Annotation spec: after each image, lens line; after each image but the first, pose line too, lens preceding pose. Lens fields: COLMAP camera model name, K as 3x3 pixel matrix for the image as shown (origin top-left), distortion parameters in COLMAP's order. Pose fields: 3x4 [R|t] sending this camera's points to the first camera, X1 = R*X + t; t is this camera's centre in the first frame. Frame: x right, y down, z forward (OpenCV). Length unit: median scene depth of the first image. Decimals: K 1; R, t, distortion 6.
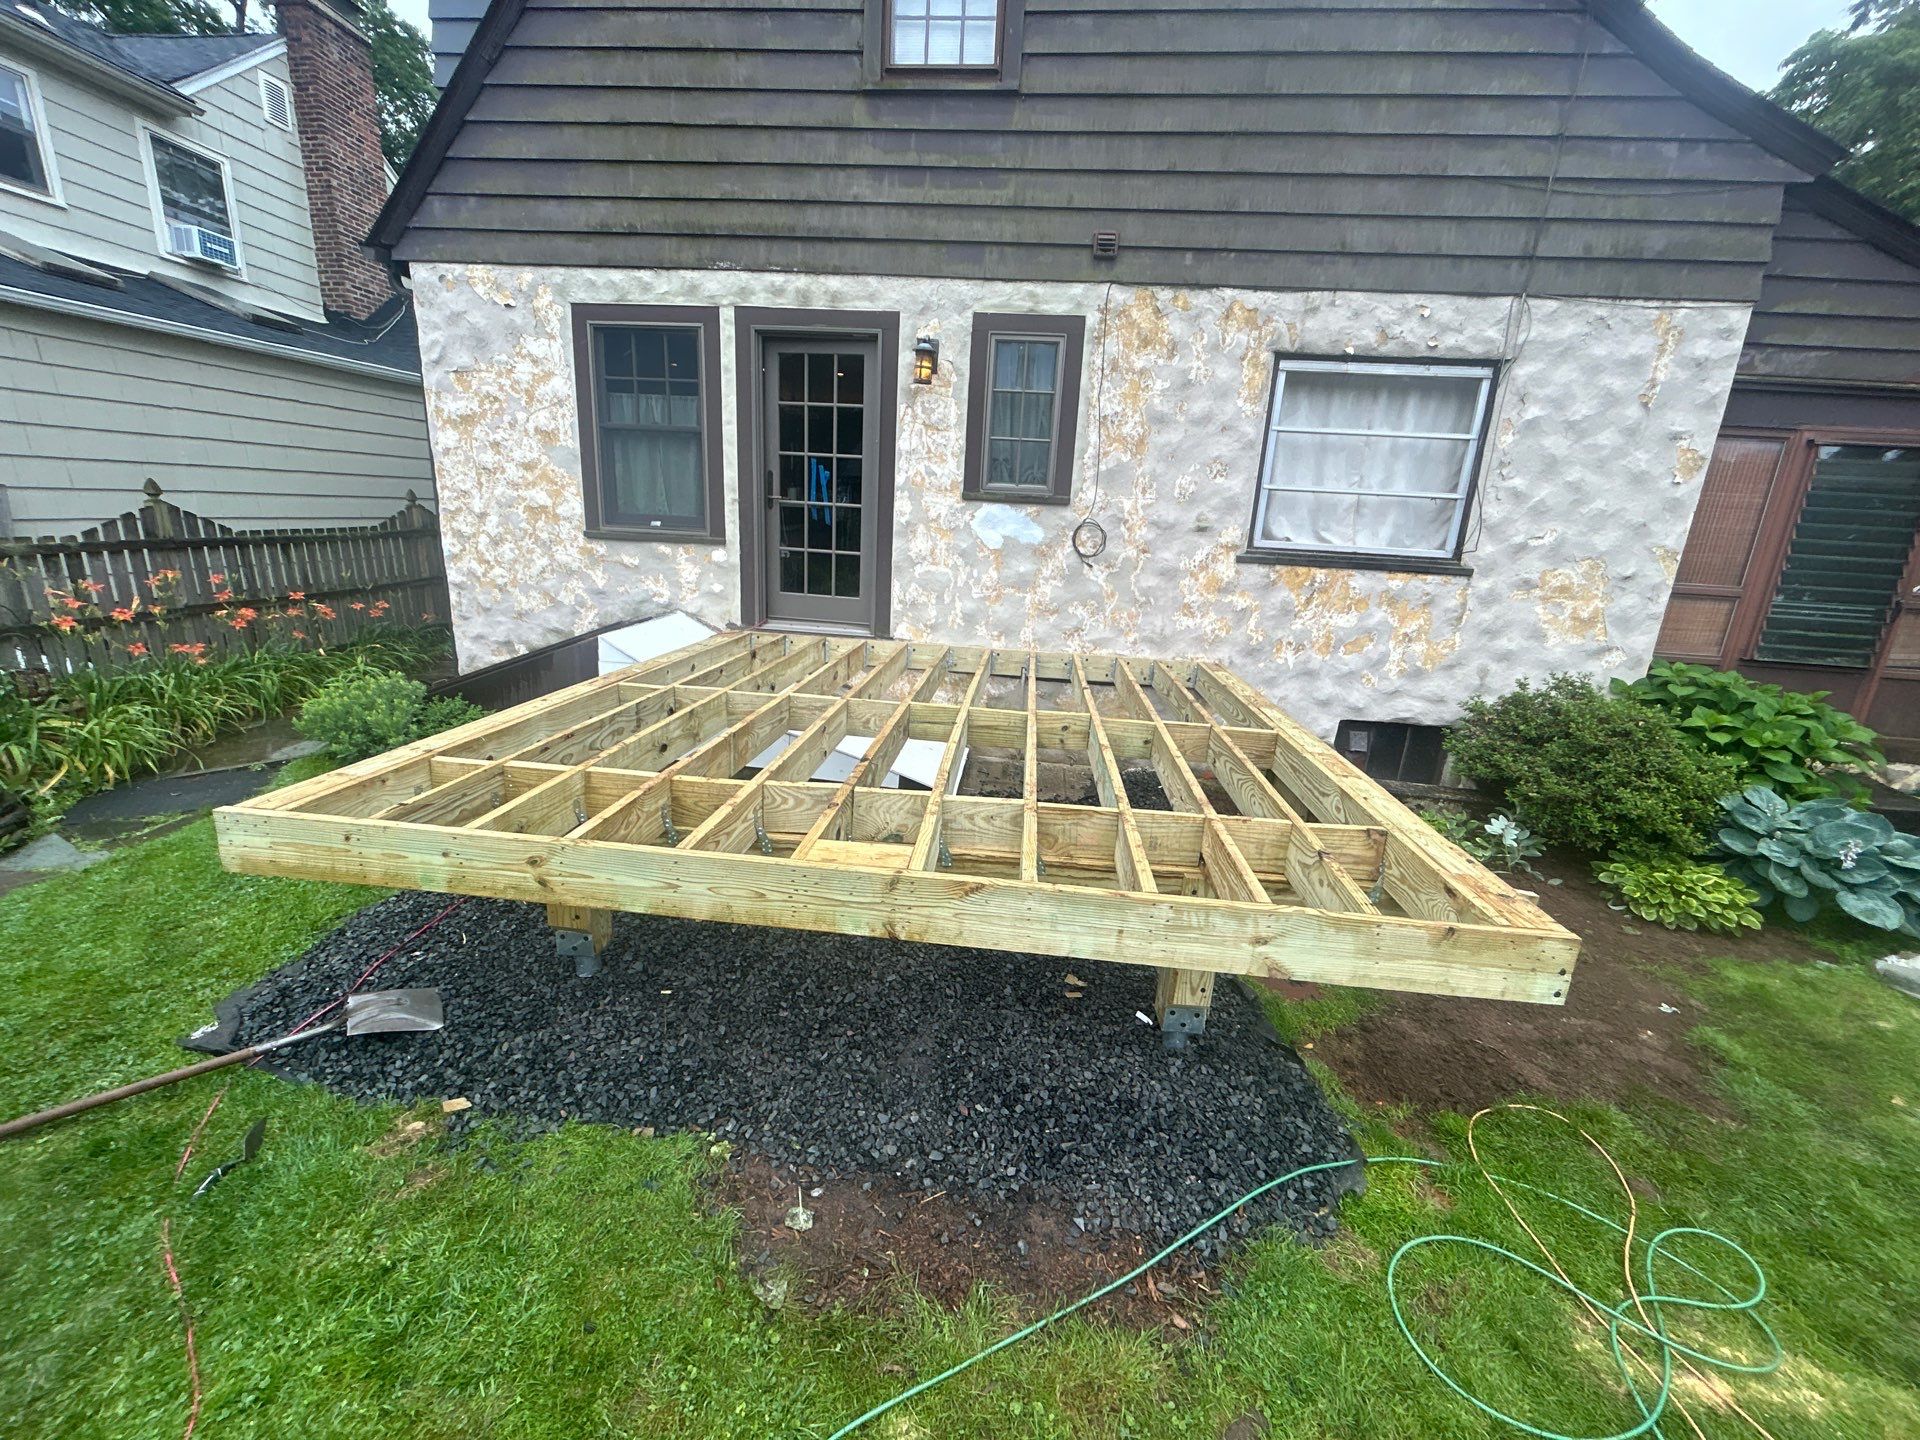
lens RADIAL K [[775.1, 0, 957.6], [0, 775.1, 720.4], [0, 0, 1]] dist [-0.001604, 0.001388]
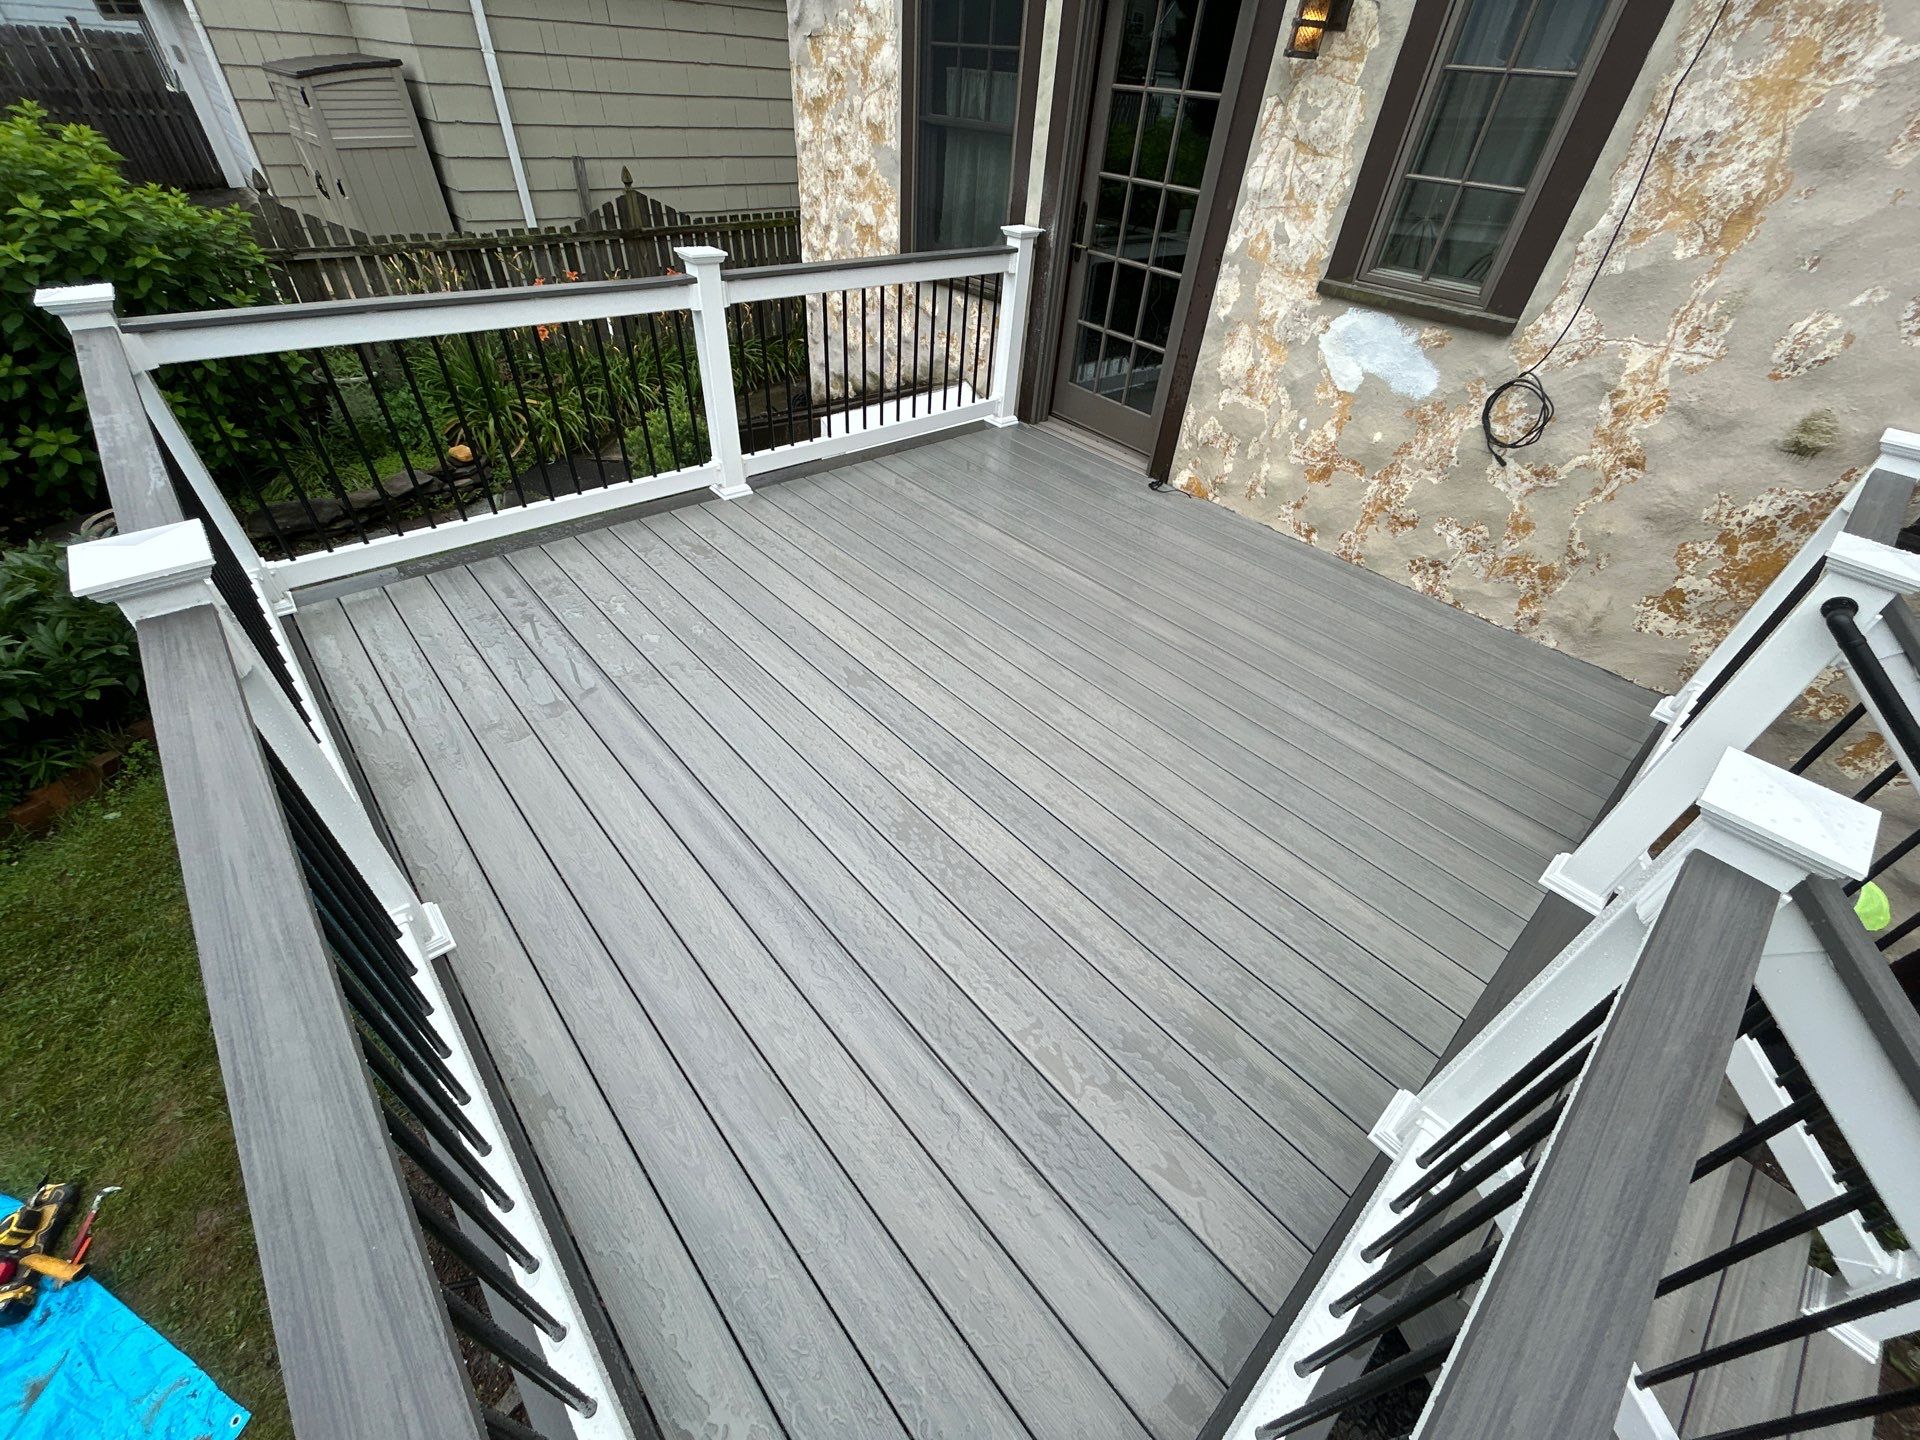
lens RADIAL K [[775.1, 0, 952.8], [0, 775.1, 723.0], [0, 0, 1]] dist [-0.001604, 0.001388]
pose [[0.733936, 0.434471, -0.522086, 0.257673], [-0.195231, 0.871161, 0.450513, -0.215916], [0.650556, -0.228720, 0.724199, 0.322253]]
